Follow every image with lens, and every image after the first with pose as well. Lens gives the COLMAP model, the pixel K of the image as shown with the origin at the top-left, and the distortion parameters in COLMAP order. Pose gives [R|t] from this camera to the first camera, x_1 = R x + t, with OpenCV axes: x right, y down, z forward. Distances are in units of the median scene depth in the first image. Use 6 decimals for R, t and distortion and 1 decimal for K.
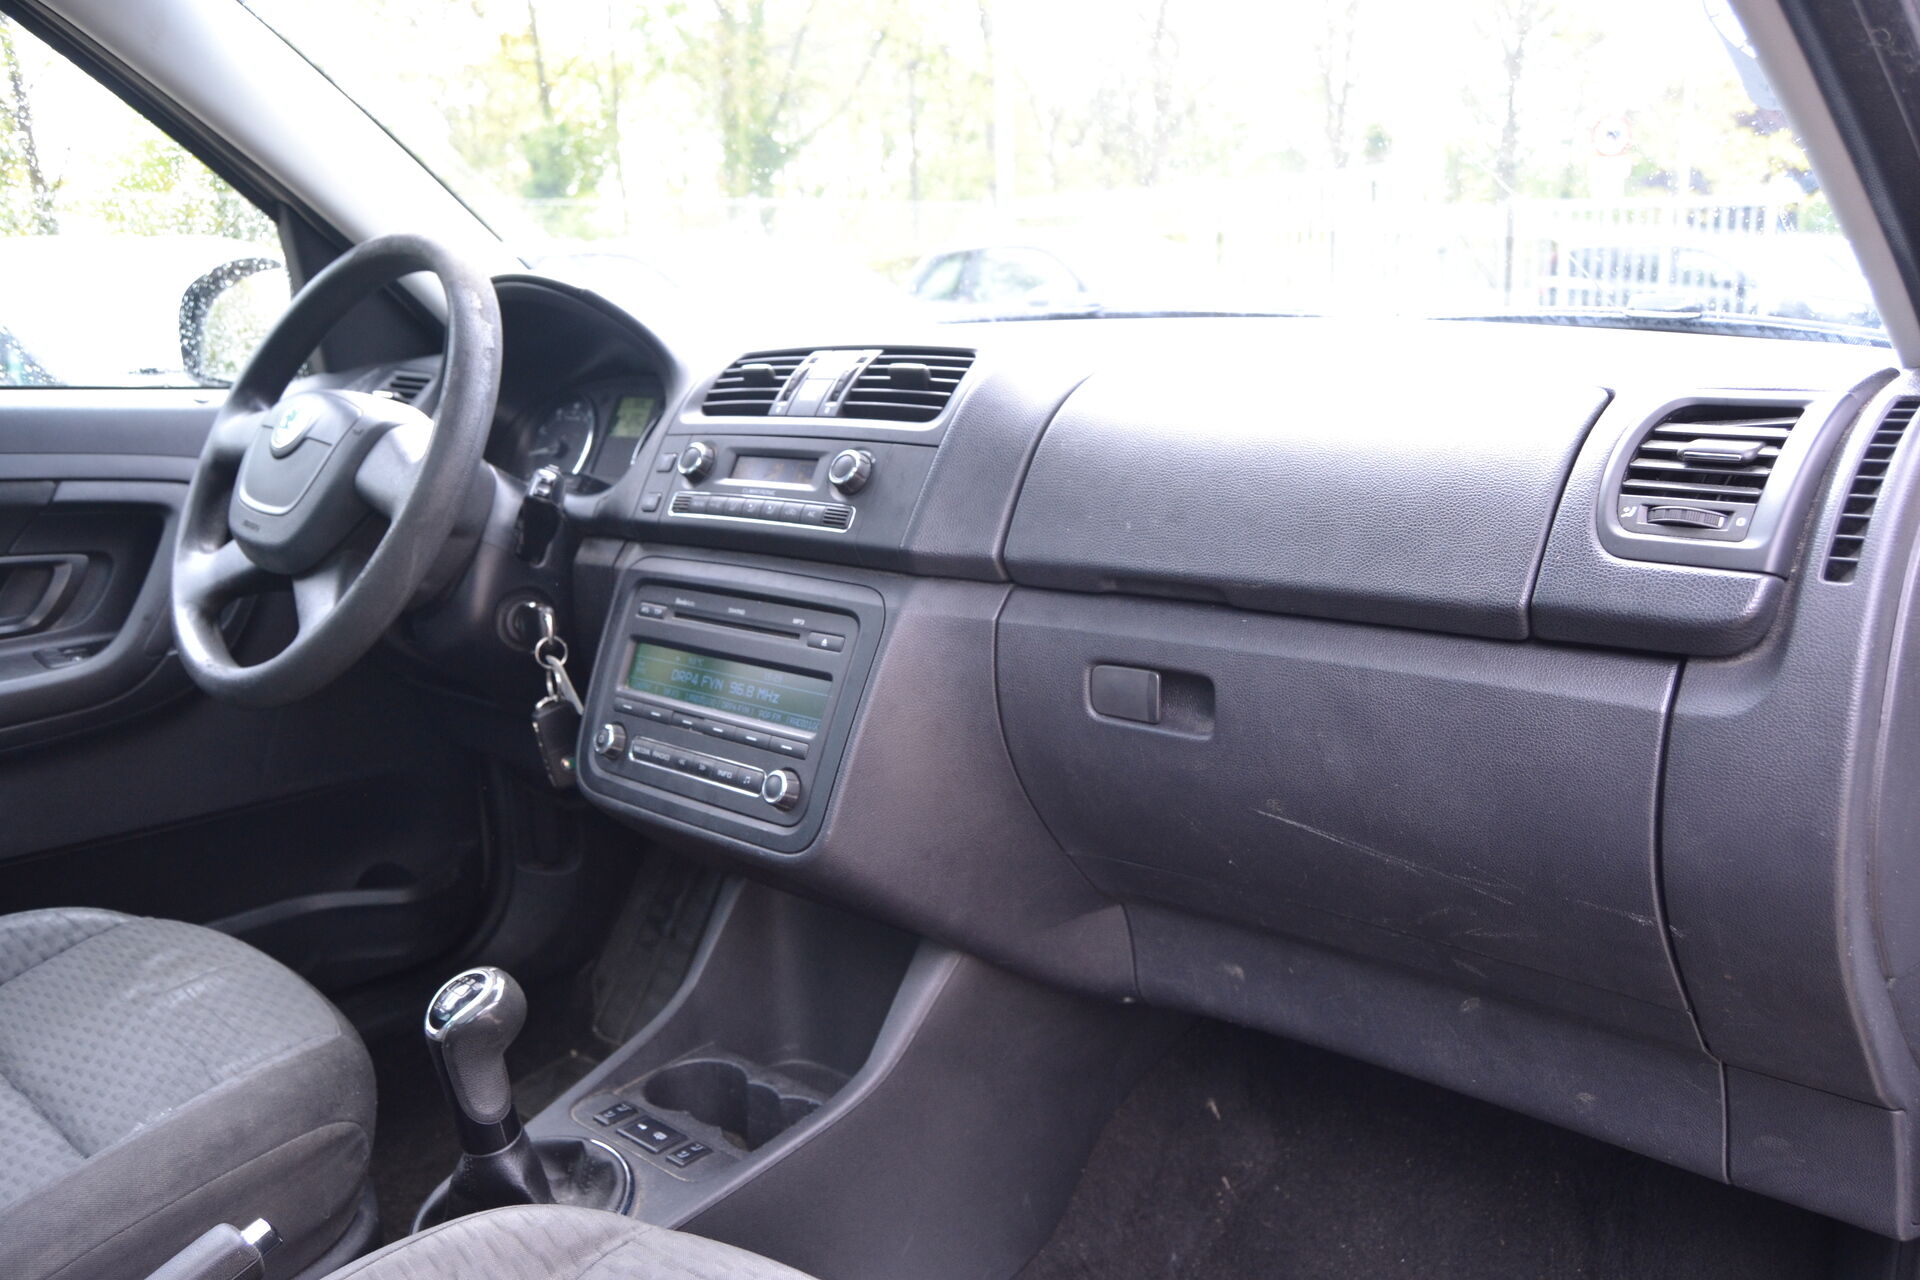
lens RADIAL K [[1515.4, 0, 945.7], [0, 1515.4, 632.3], [0, 0, 1]] dist [-0.088705, 0.021822]
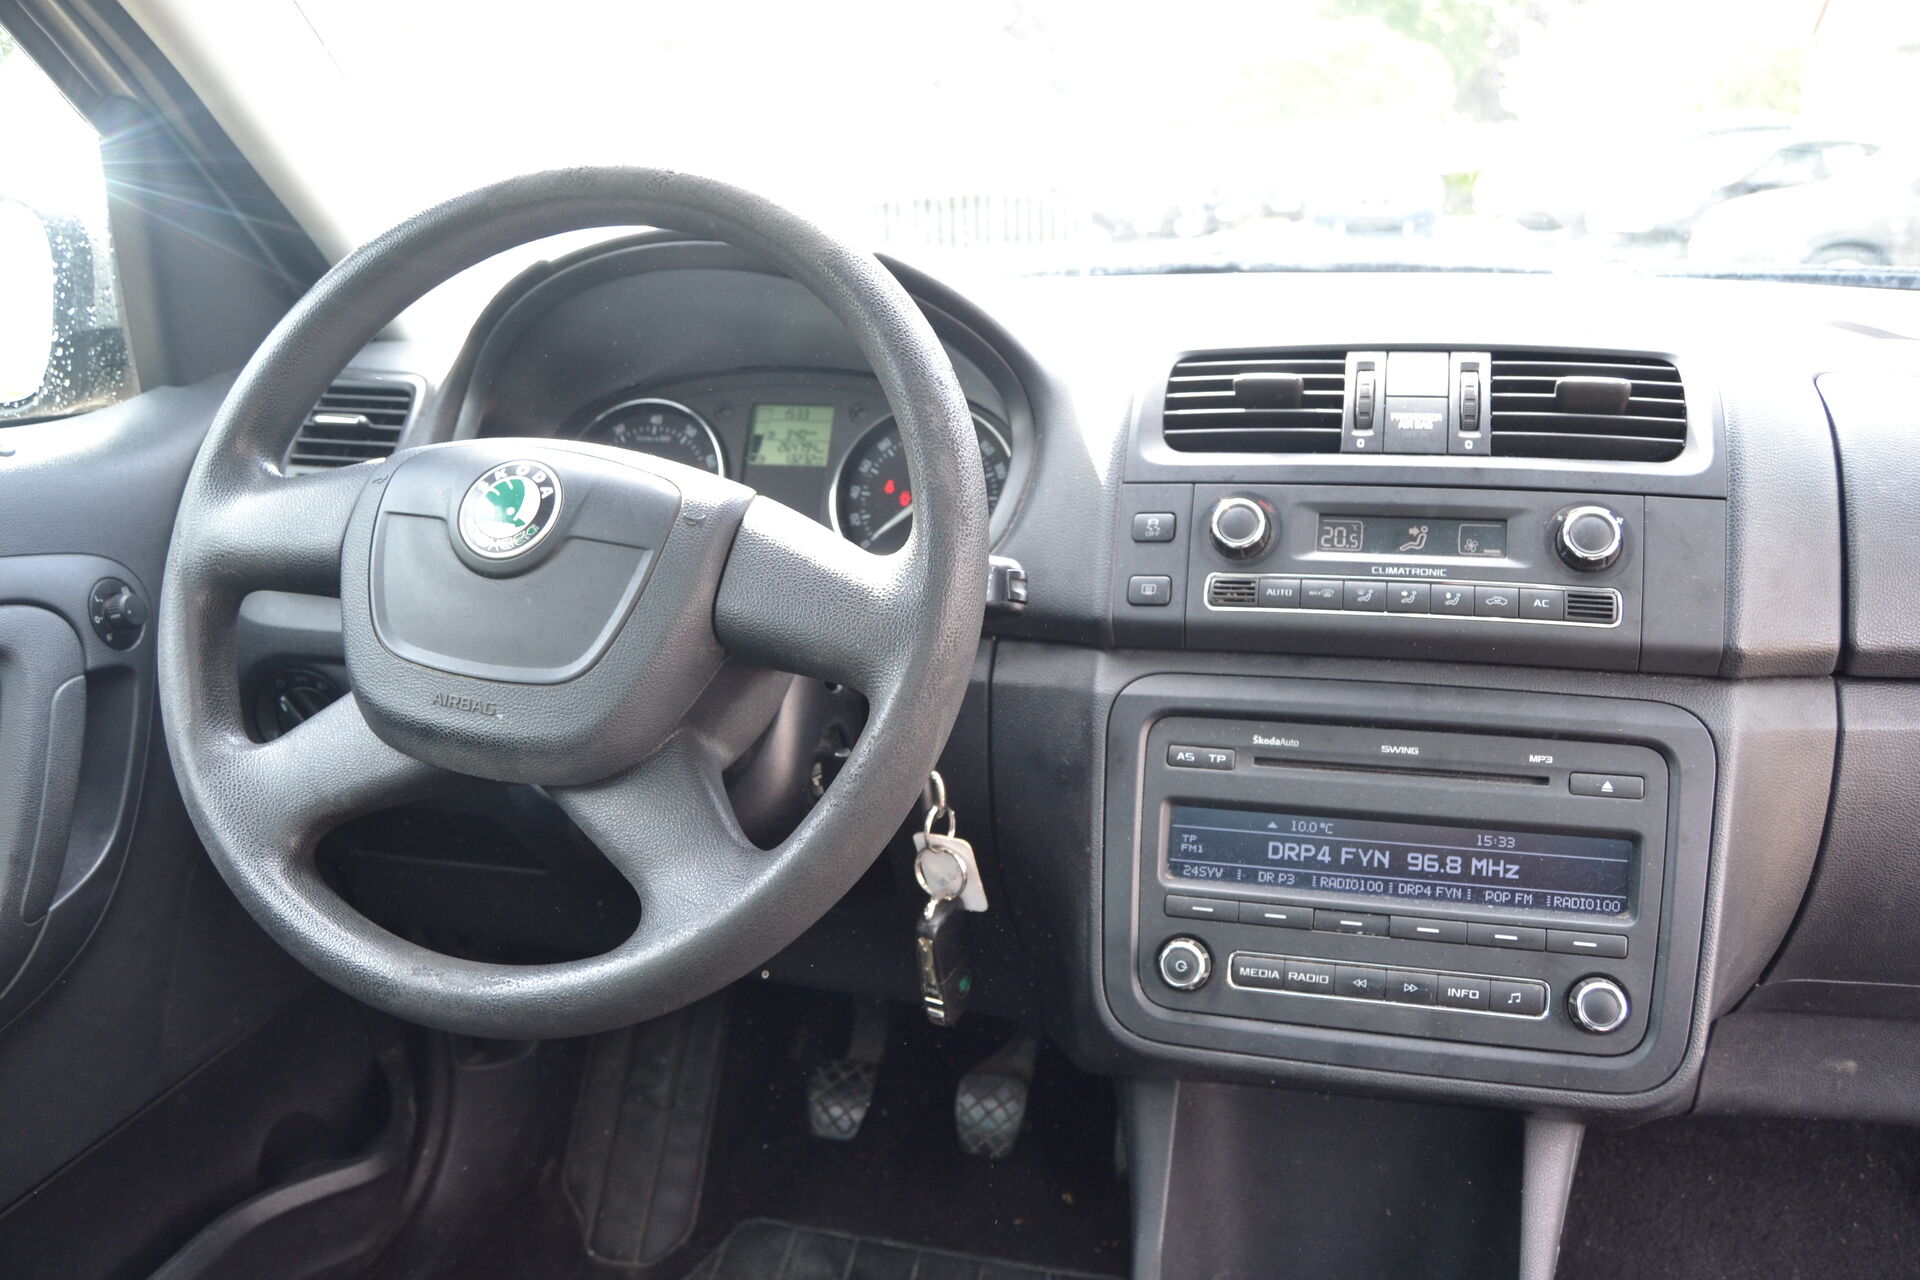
lens RADIAL K [[1515.4, 0, 964.3], [0, 1515.4, 650.1], [0, 0, 1]] dist [-0.088705, 0.021822]
pose [[0.896122, -0.126186, 0.425491, -0.599314], [0.094834, 0.991029, 0.094174, -0.141673], [-0.433557, -0.044040, 0.900049, 0.480505]]
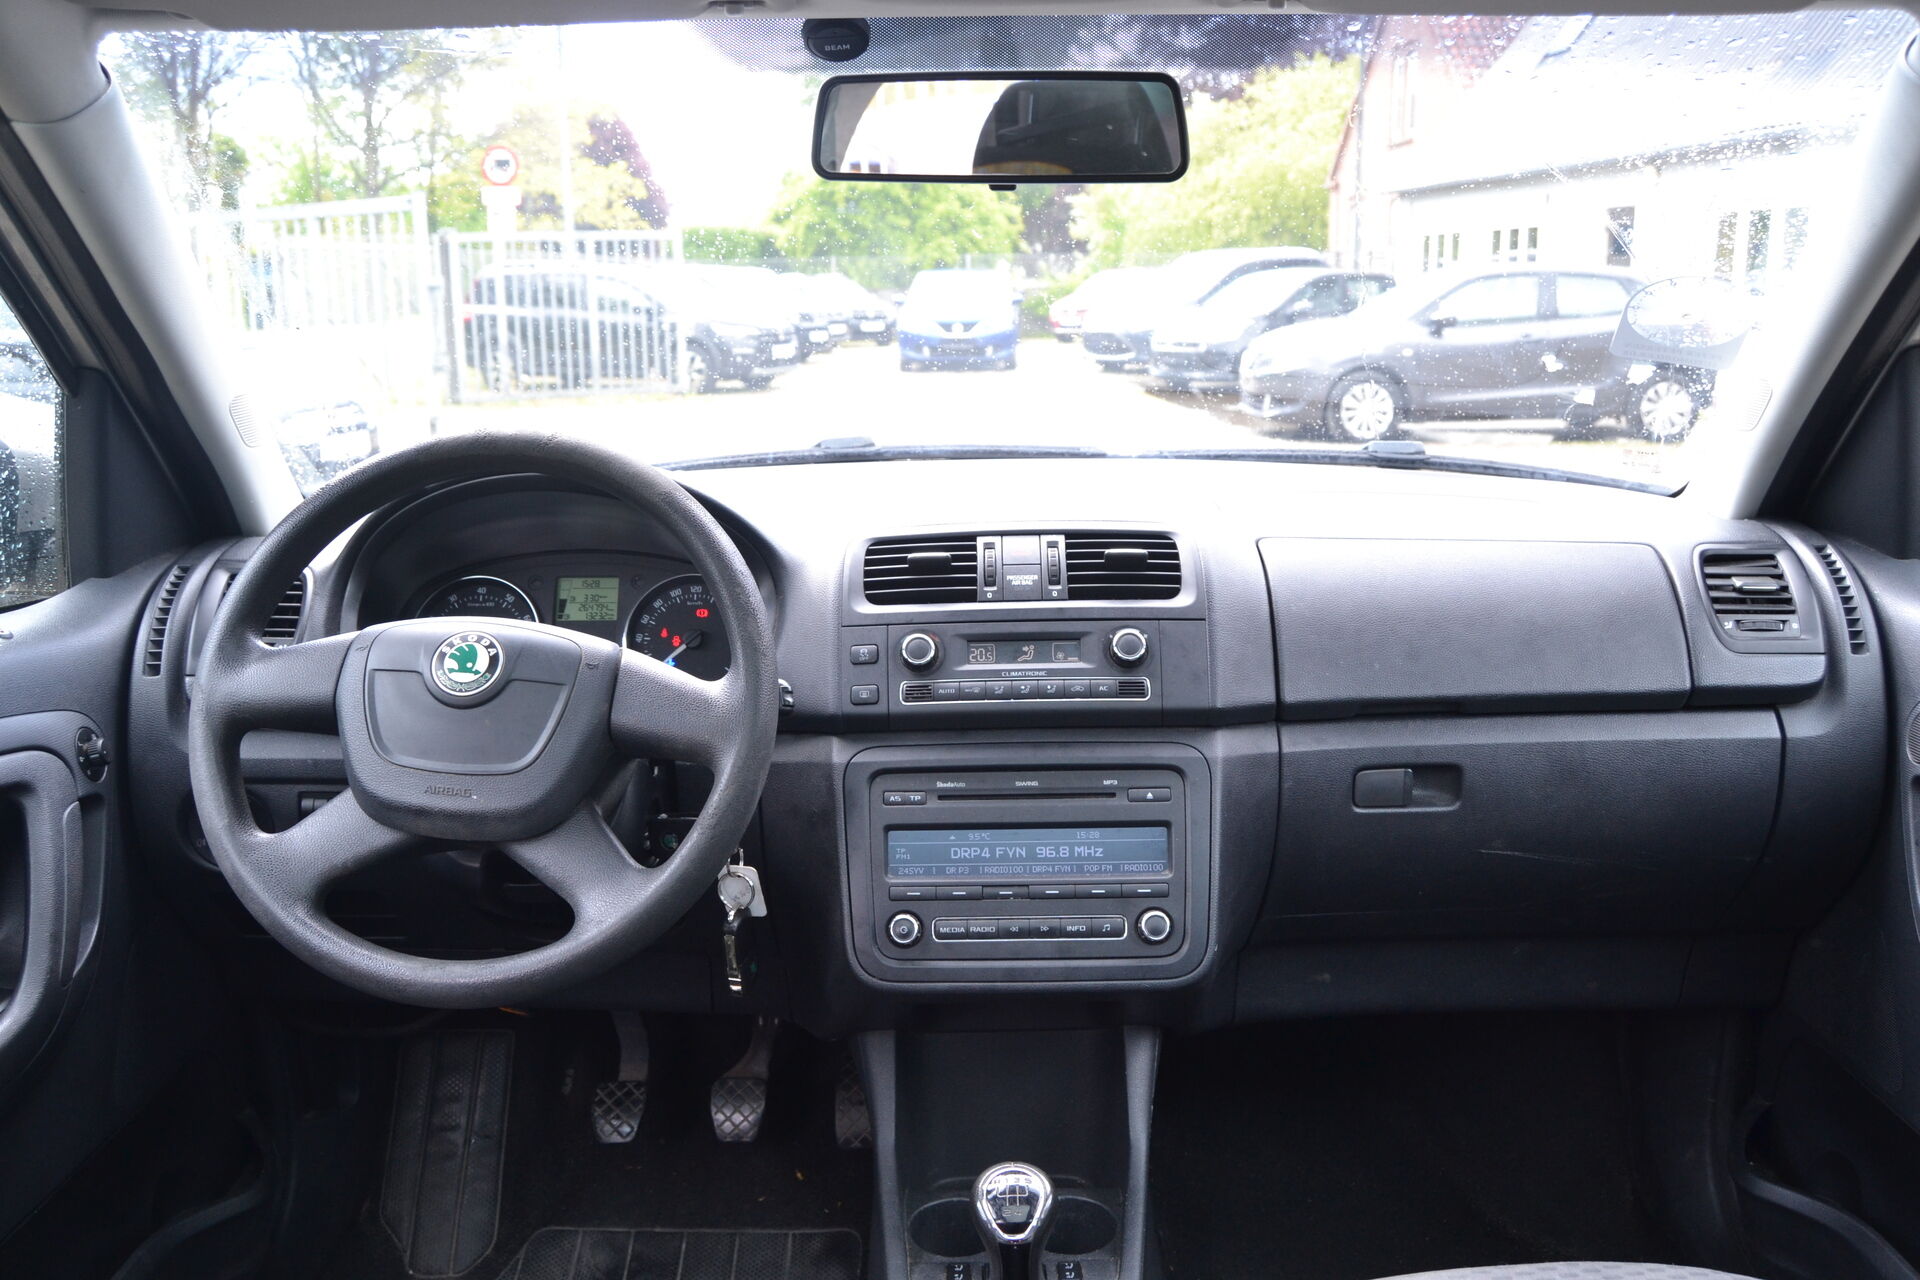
lens RADIAL K [[1515.4, 0, 964.9], [0, 1515.4, 646.7], [0, 0, 1]] dist [-0.088705, 0.021822]
pose [[0.750390, -0.132806, 0.647517, -0.878556], [0.134814, 0.989767, 0.046770, -0.171446], [-0.647102, 0.052199, 0.760615, 0.185035]]
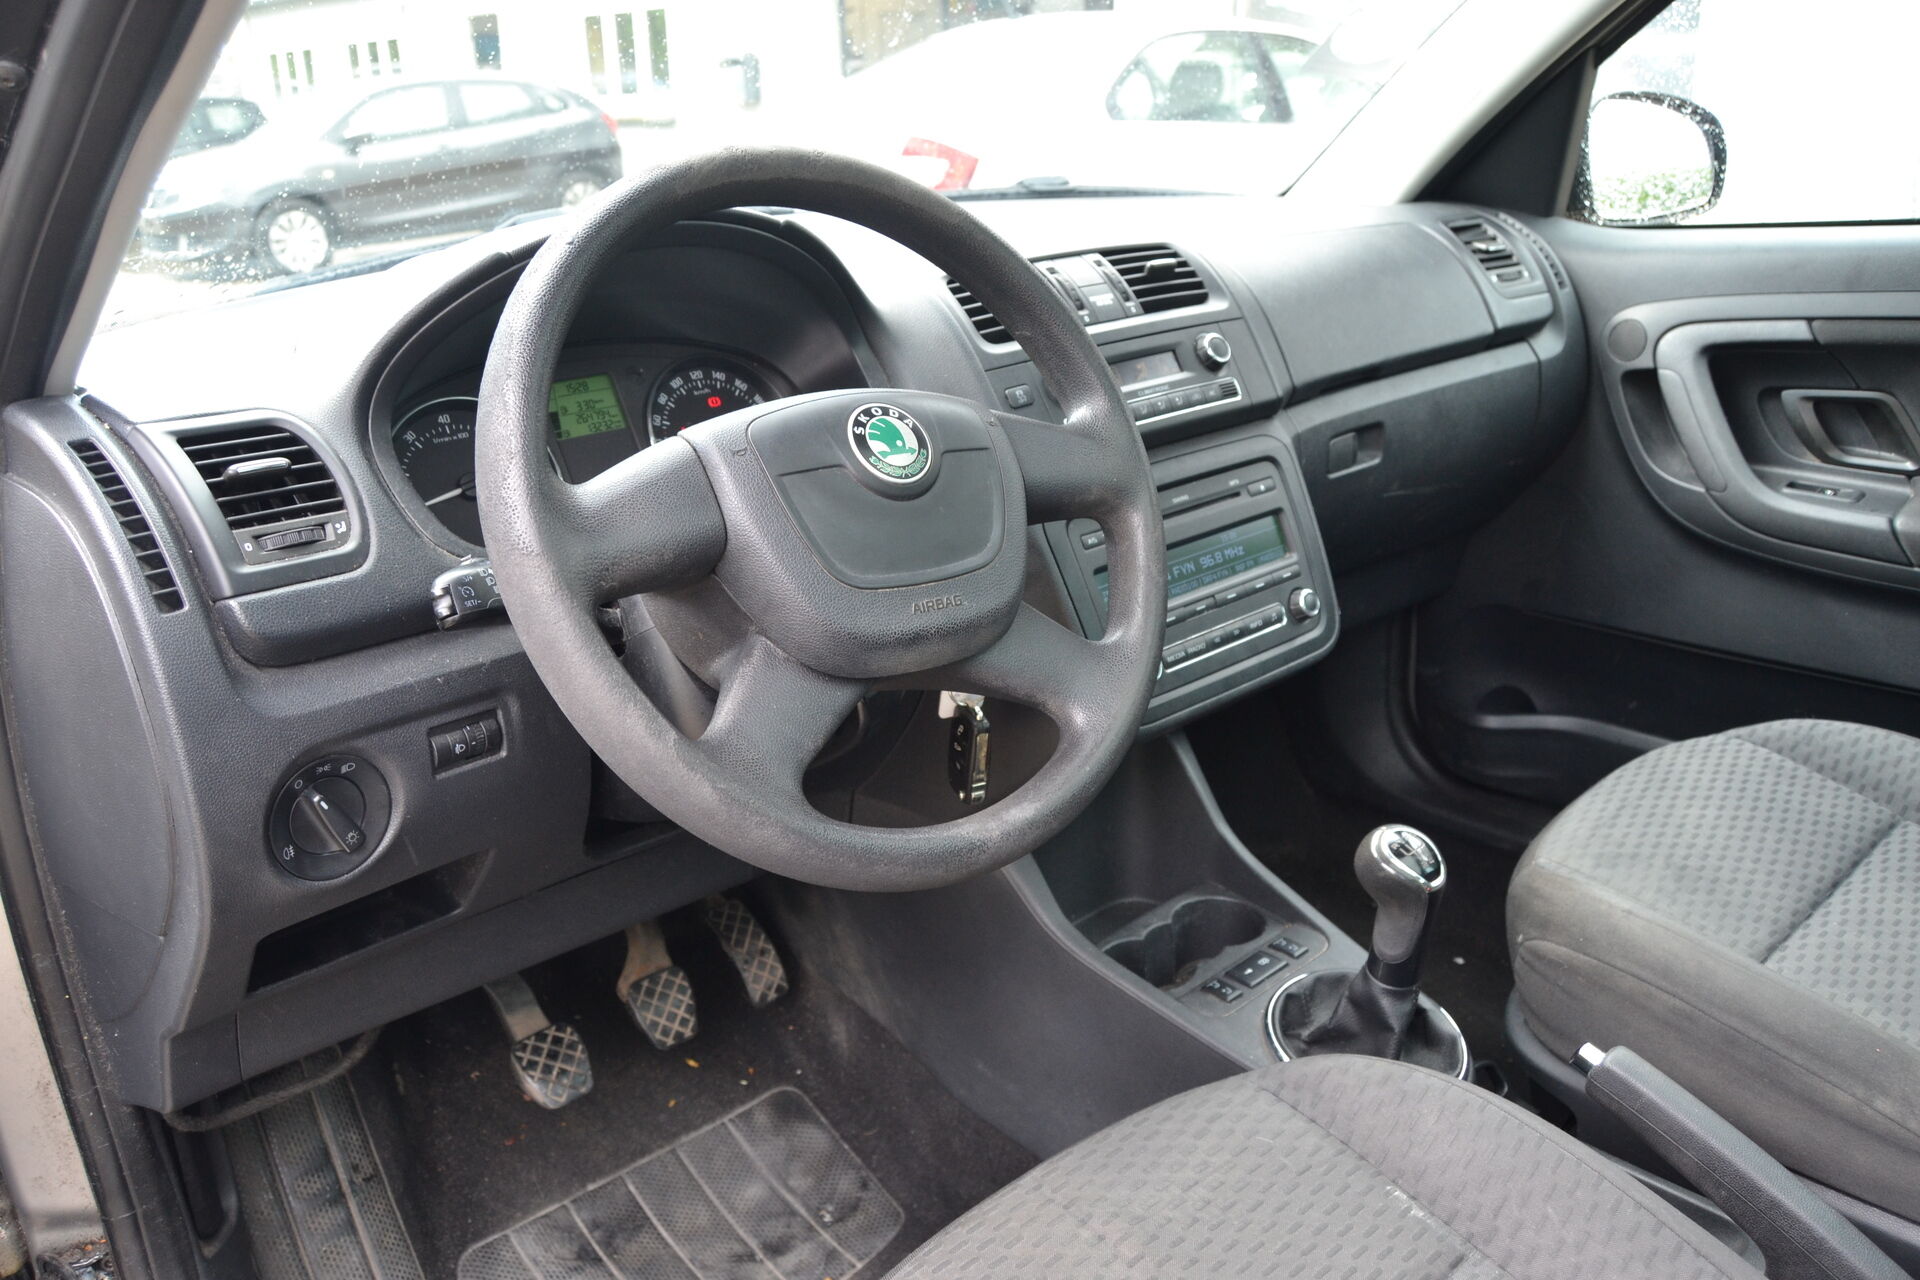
lens RADIAL K [[1515.4, 0, 962.3], [0, 1515.4, 637.7], [0, 0, 1]] dist [-0.088705, 0.021822]
pose [[0.110474, -0.322399, 0.940135, -1.224126], [0.245884, 0.925386, 0.288448, -0.277084], [-0.962983, 0.199298, 0.181504, 0.978799]]
